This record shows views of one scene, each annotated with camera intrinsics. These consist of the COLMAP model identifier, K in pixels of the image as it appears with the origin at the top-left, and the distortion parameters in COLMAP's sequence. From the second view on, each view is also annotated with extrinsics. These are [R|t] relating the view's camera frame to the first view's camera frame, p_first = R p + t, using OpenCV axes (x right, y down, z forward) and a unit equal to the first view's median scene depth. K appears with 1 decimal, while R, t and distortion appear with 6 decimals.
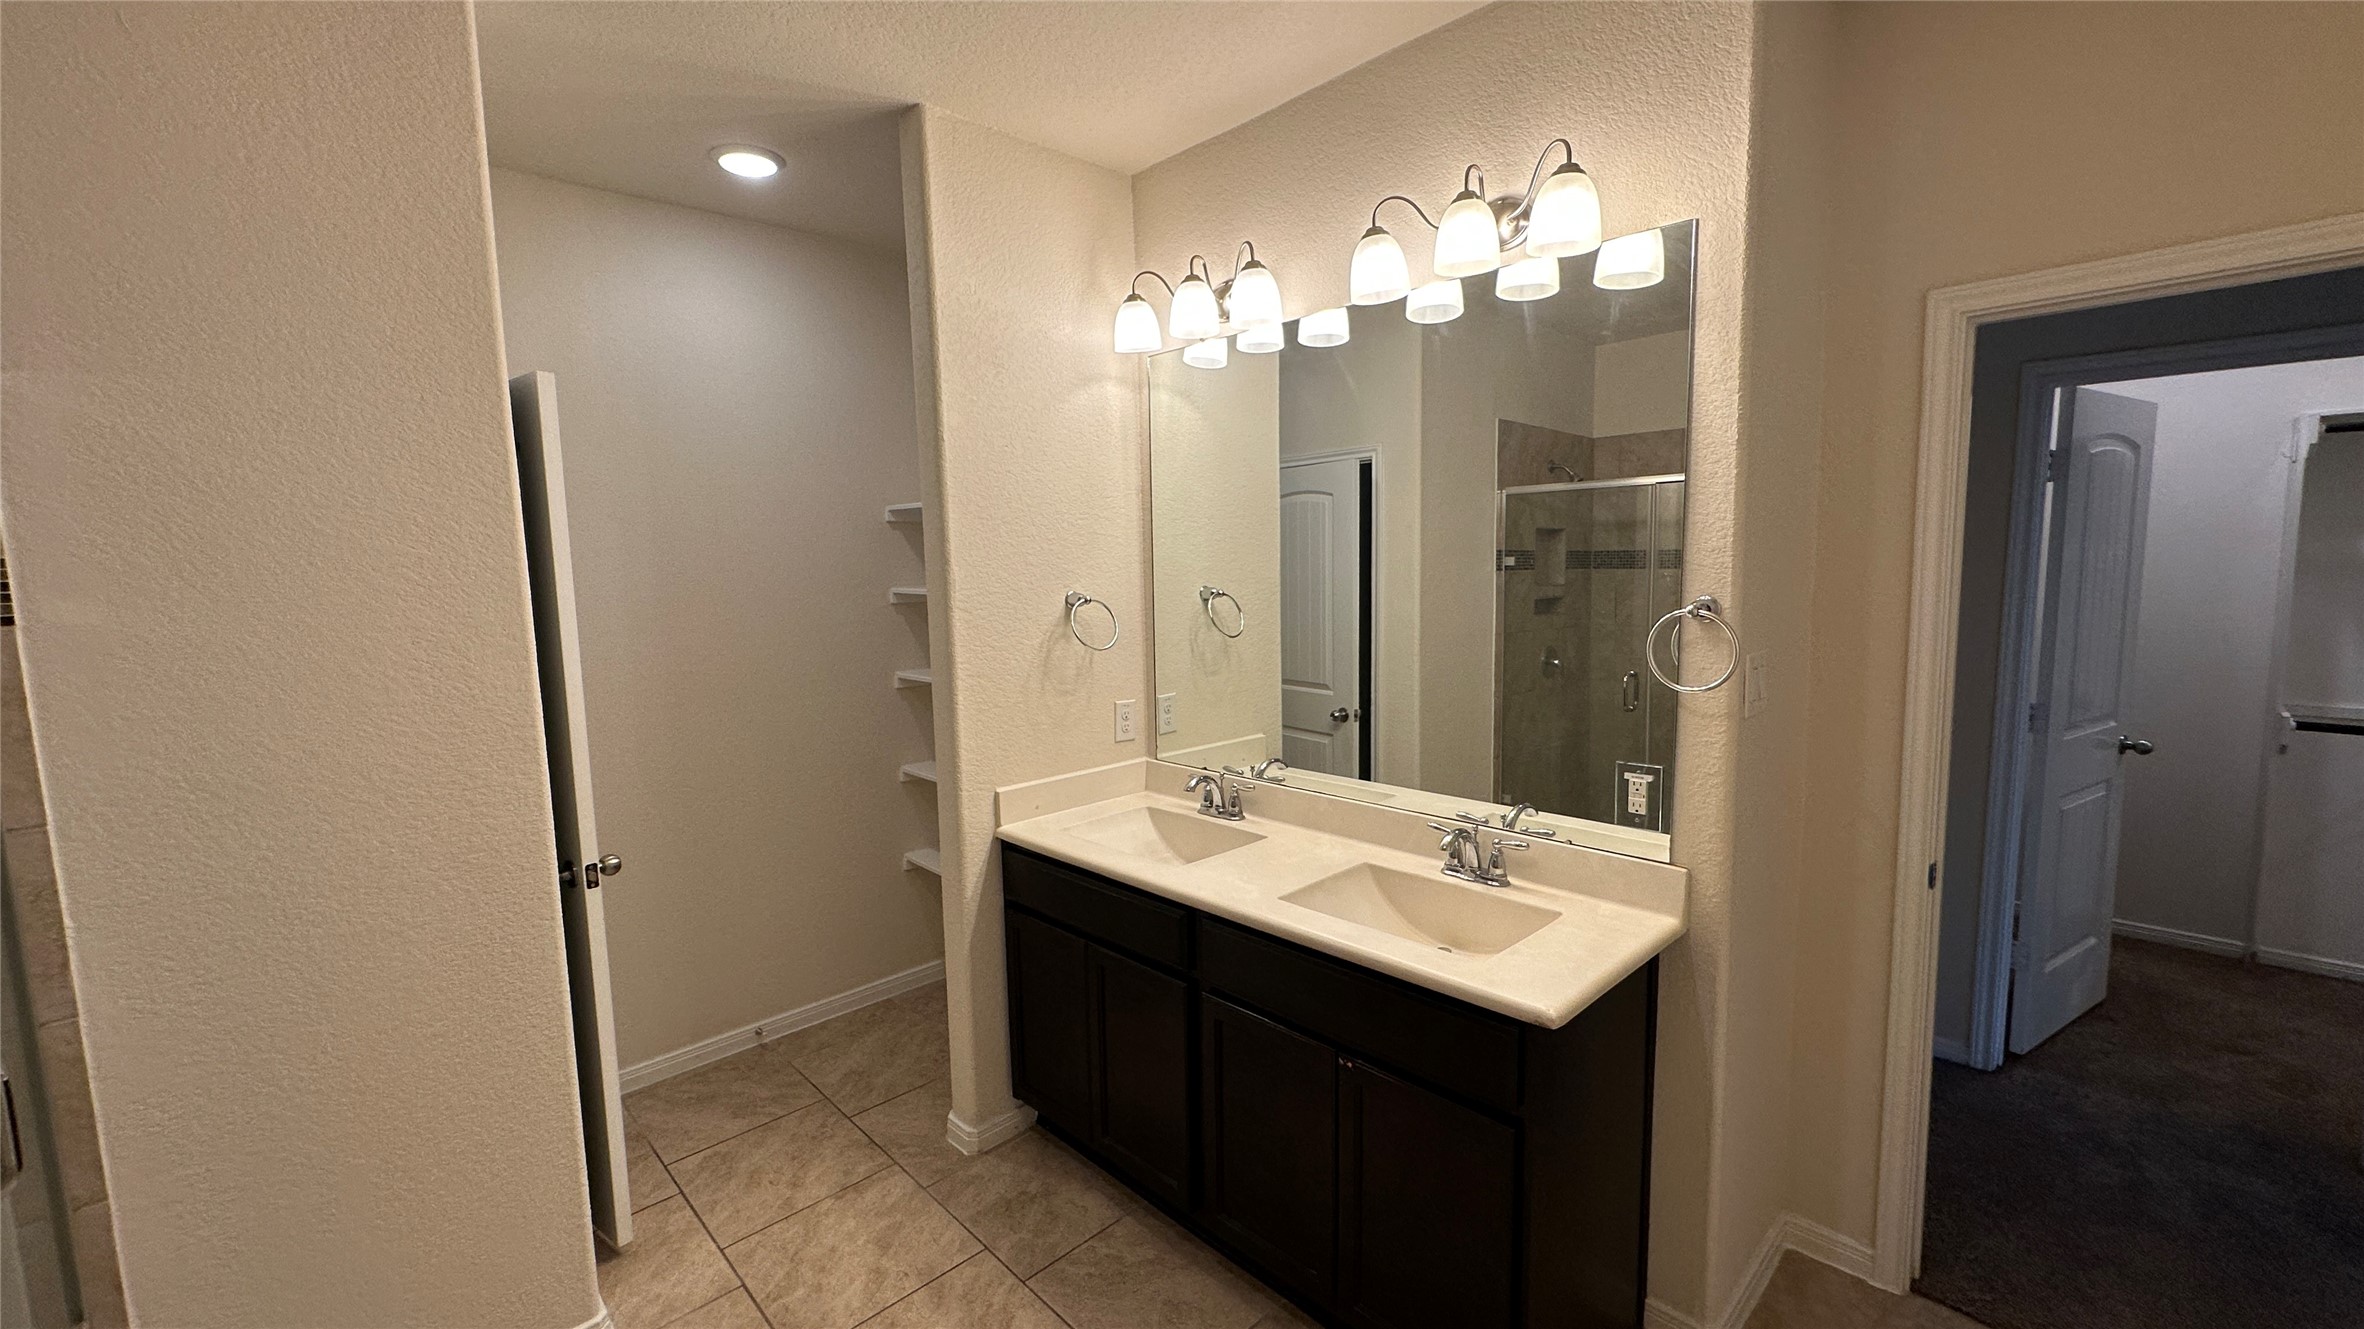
lens RADIAL K [[948.8, 0, 1184.6], [0, 948.8, 668.5], [0, 0, 1]] dist [-0.001240, 0.000215]
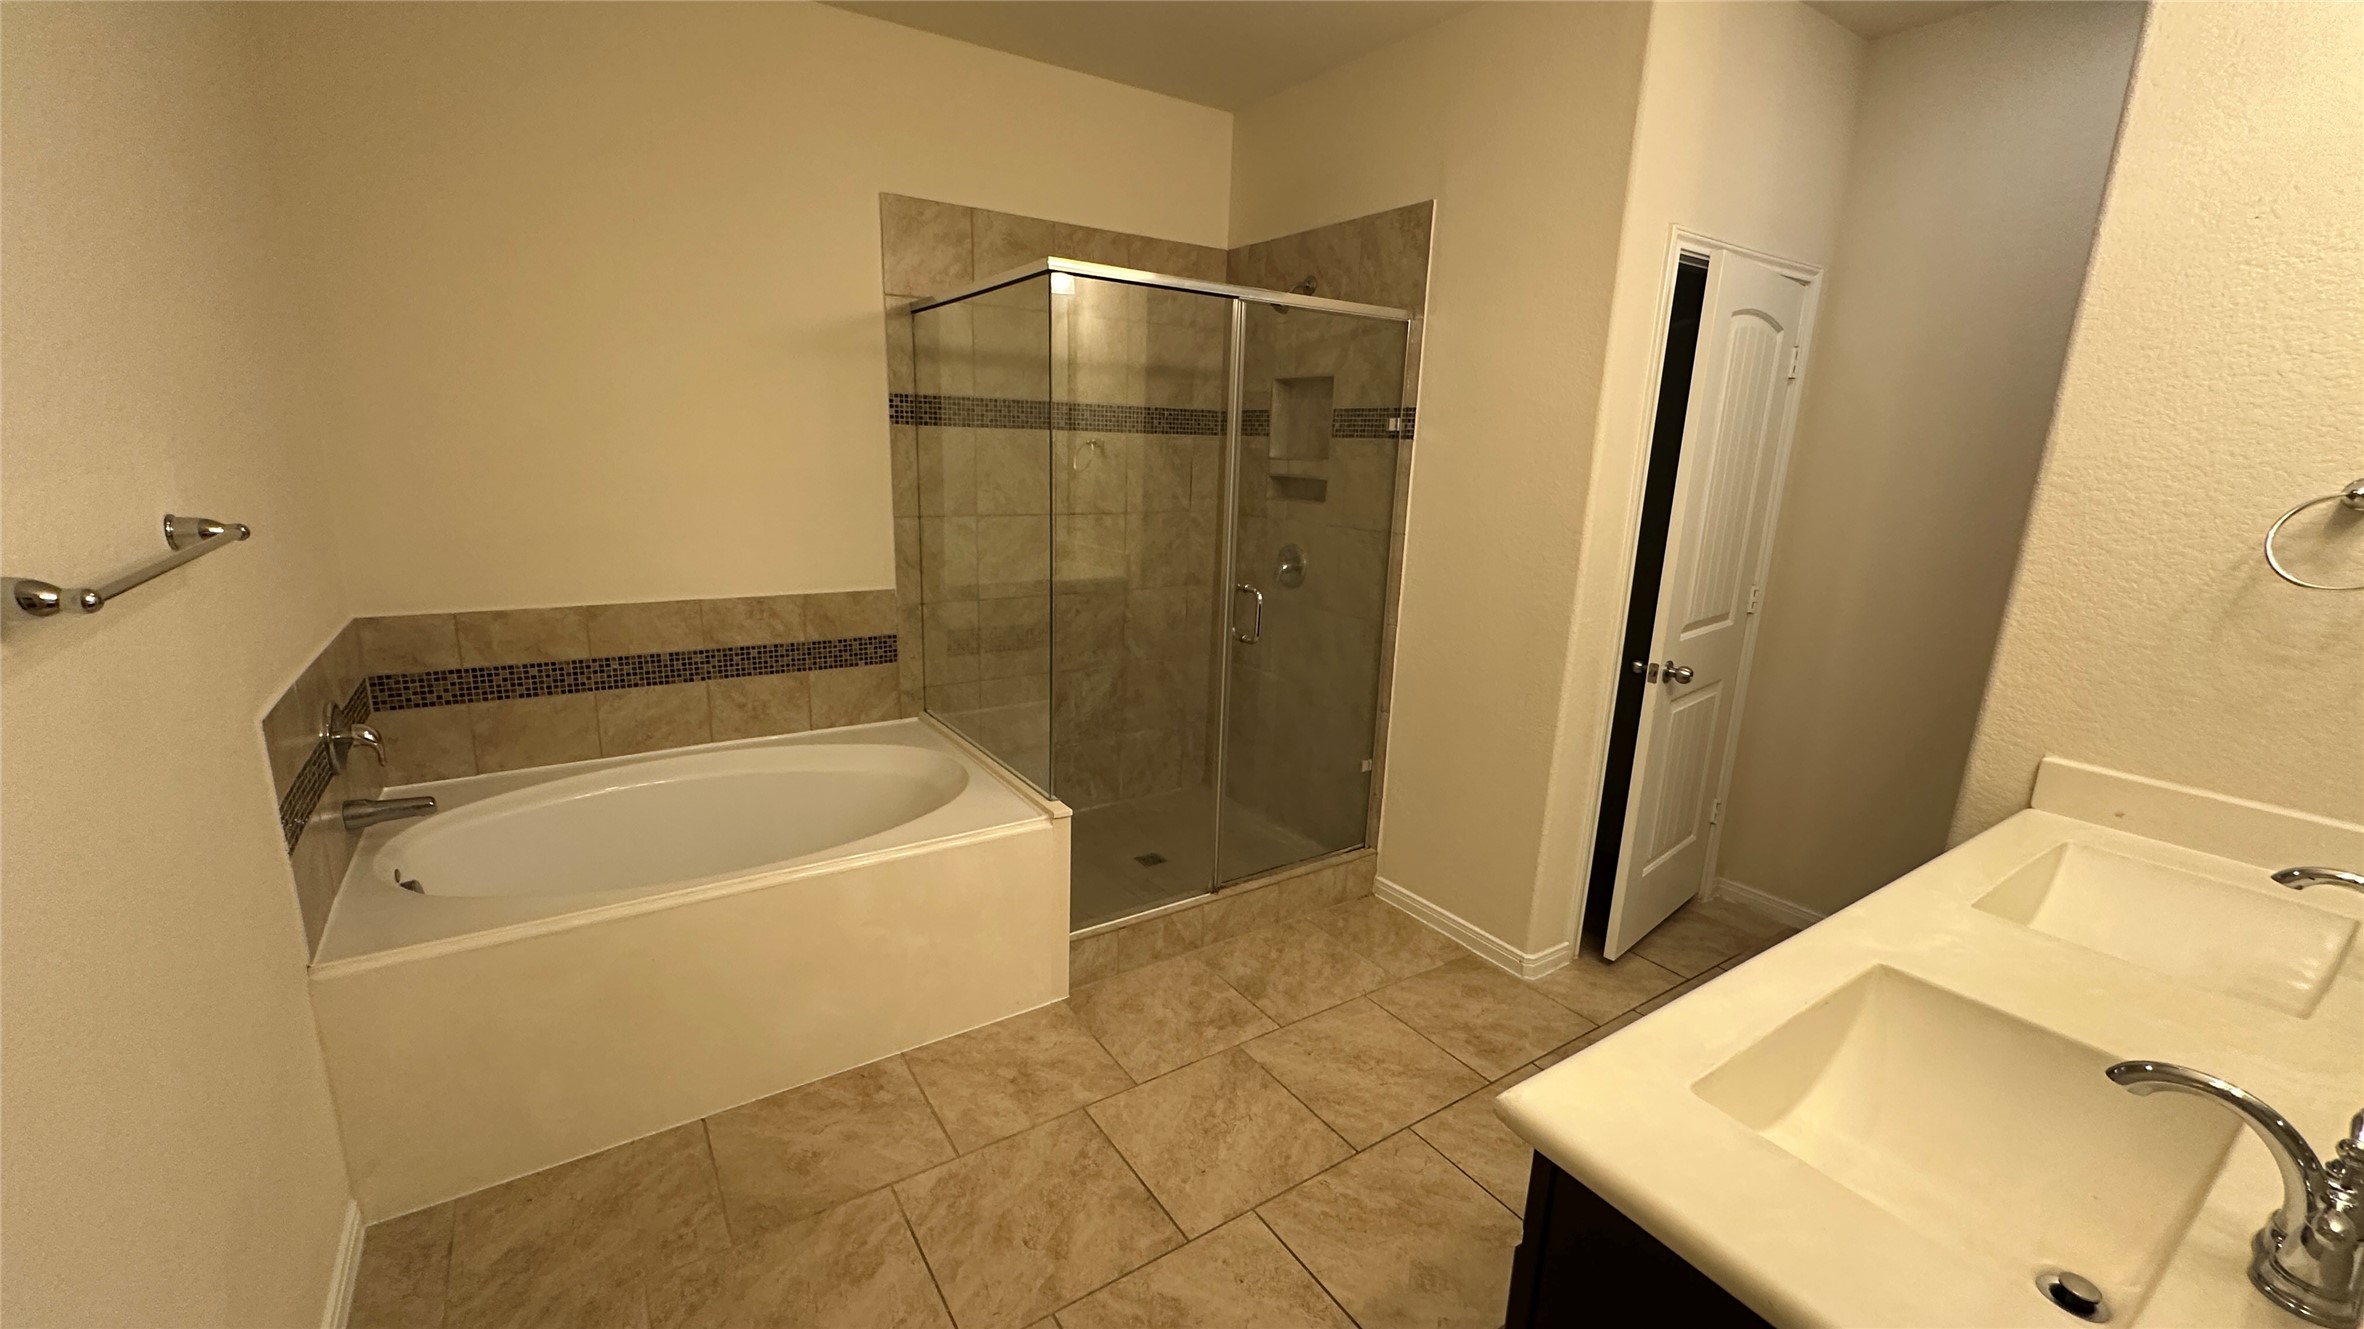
lens RADIAL K [[948.8, 0, 1184.6], [0, 948.8, 668.5], [0, 0, 1]] dist [-0.001240, 0.000215]
pose [[-0.172580, 0.251403, -0.952372, 0.553612], [-0.135344, 0.951656, 0.275740, -0.038443], [0.975653, 0.176485, -0.130211, 0.467055]]
